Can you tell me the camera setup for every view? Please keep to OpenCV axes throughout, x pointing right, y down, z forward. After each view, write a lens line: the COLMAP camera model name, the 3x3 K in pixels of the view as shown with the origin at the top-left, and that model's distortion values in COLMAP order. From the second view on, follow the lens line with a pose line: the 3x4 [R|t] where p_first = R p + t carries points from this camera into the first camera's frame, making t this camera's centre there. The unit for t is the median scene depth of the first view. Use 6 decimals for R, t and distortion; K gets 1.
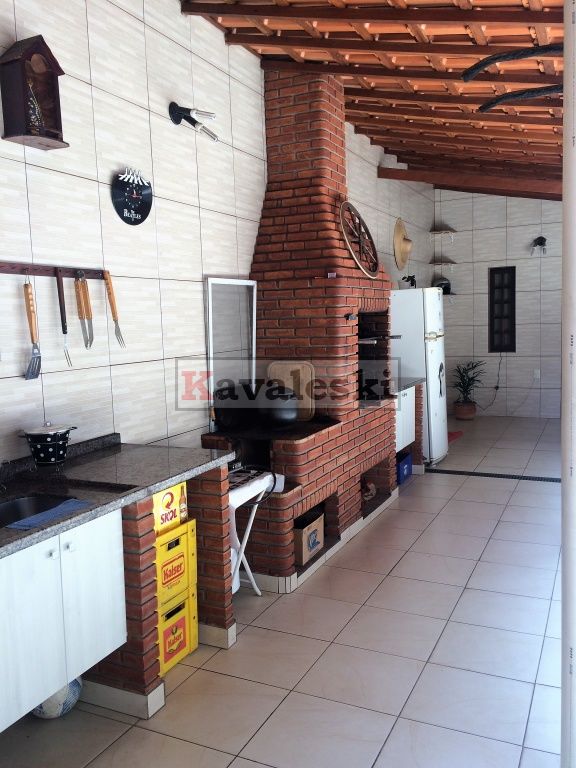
lens RADIAL K [[661.1, 0, 287.9], [0, 661.1, 380.8], [0, 0, 1]] dist [0.069595, -0.093166]
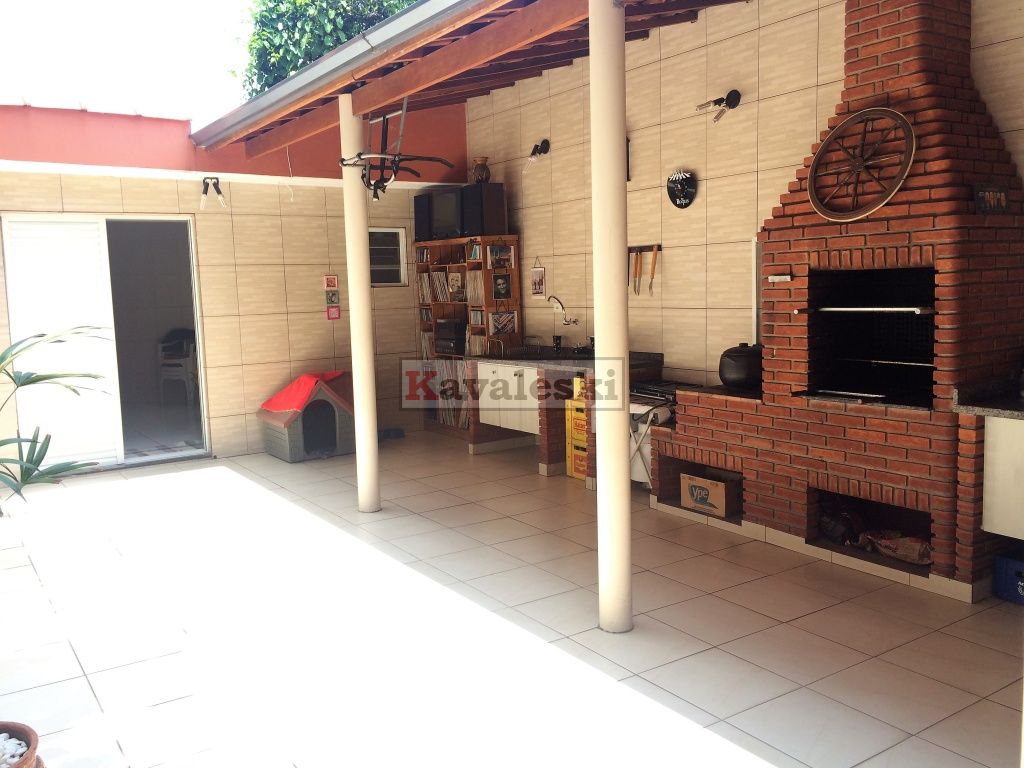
lens RADIAL K [[881.5, 0, 511.8], [0, 881.5, 384.7], [0, 0, 1]] dist [0.069595, -0.093166]
pose [[-0.501414, 0.144251, -0.853098, 1.571472], [-0.037011, 0.981525, 0.187720, -0.207265], [0.864415, 0.125700, -0.486811, 1.637783]]
